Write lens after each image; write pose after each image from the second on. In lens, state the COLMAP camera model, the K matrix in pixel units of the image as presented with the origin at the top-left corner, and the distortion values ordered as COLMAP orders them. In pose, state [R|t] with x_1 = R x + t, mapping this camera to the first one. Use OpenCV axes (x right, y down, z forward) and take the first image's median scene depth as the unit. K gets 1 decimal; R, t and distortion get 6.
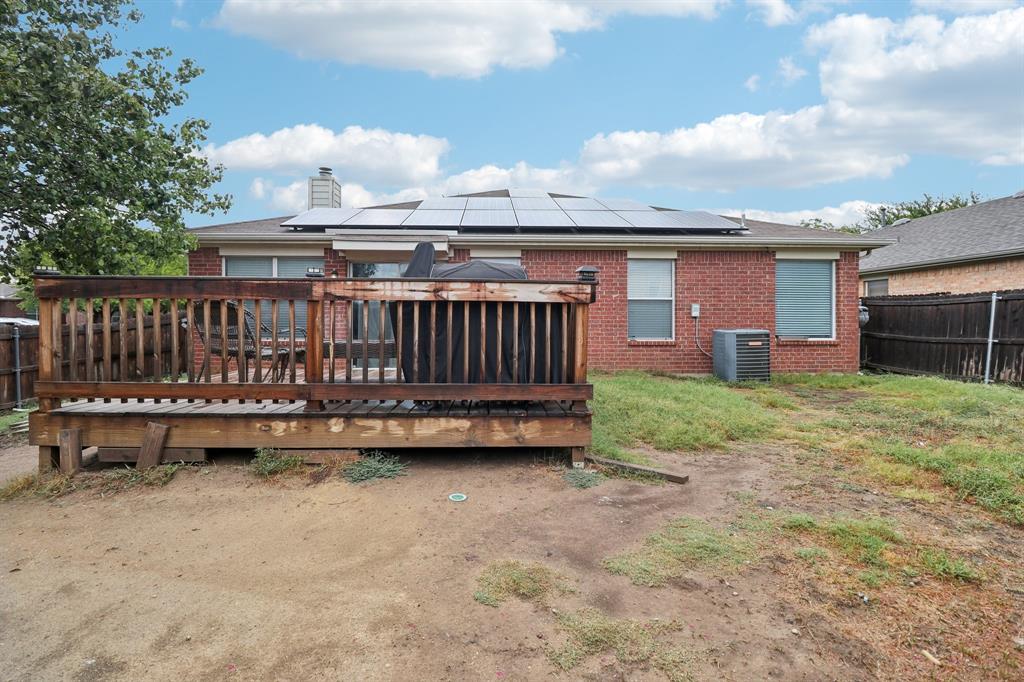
lens RADIAL K [[465.2, 0, 509.7], [0, 465.2, 329.1], [0, 0, 1]] dist [-0.000026, -0.000068]
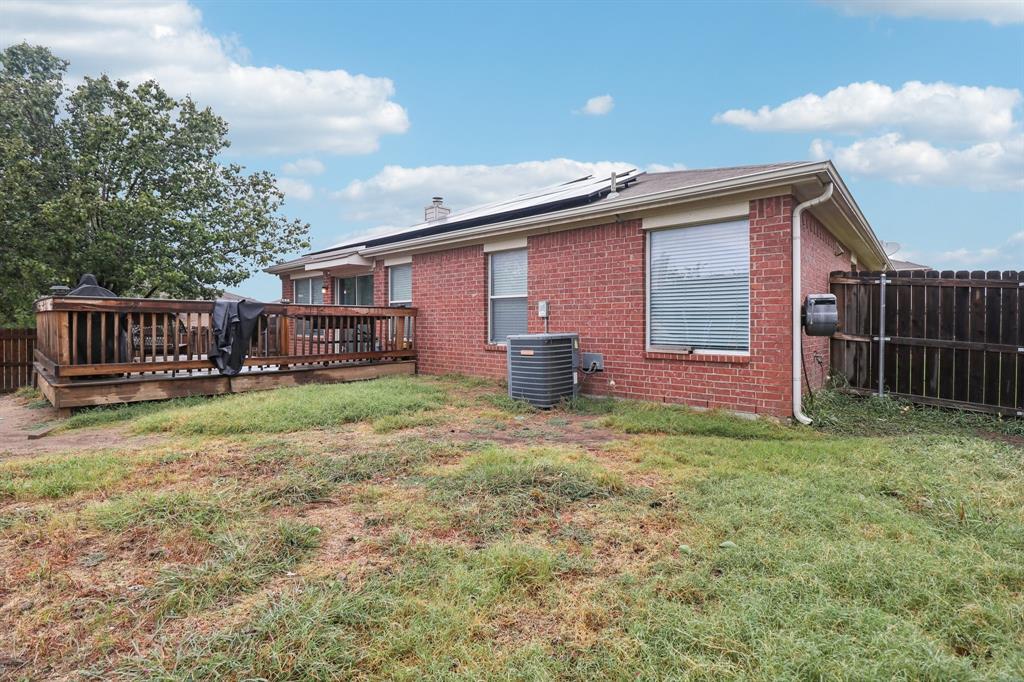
lens RADIAL K [[465.2, 0, 509.7], [0, 465.2, 329.1], [0, 0, 1]] dist [-0.000026, -0.000068]
pose [[0.723408, 0.008127, -0.690373, 0.897493], [-0.010394, 0.999946, 0.000880, -0.006380], [0.690343, 0.006539, 0.723453, 0.384291]]
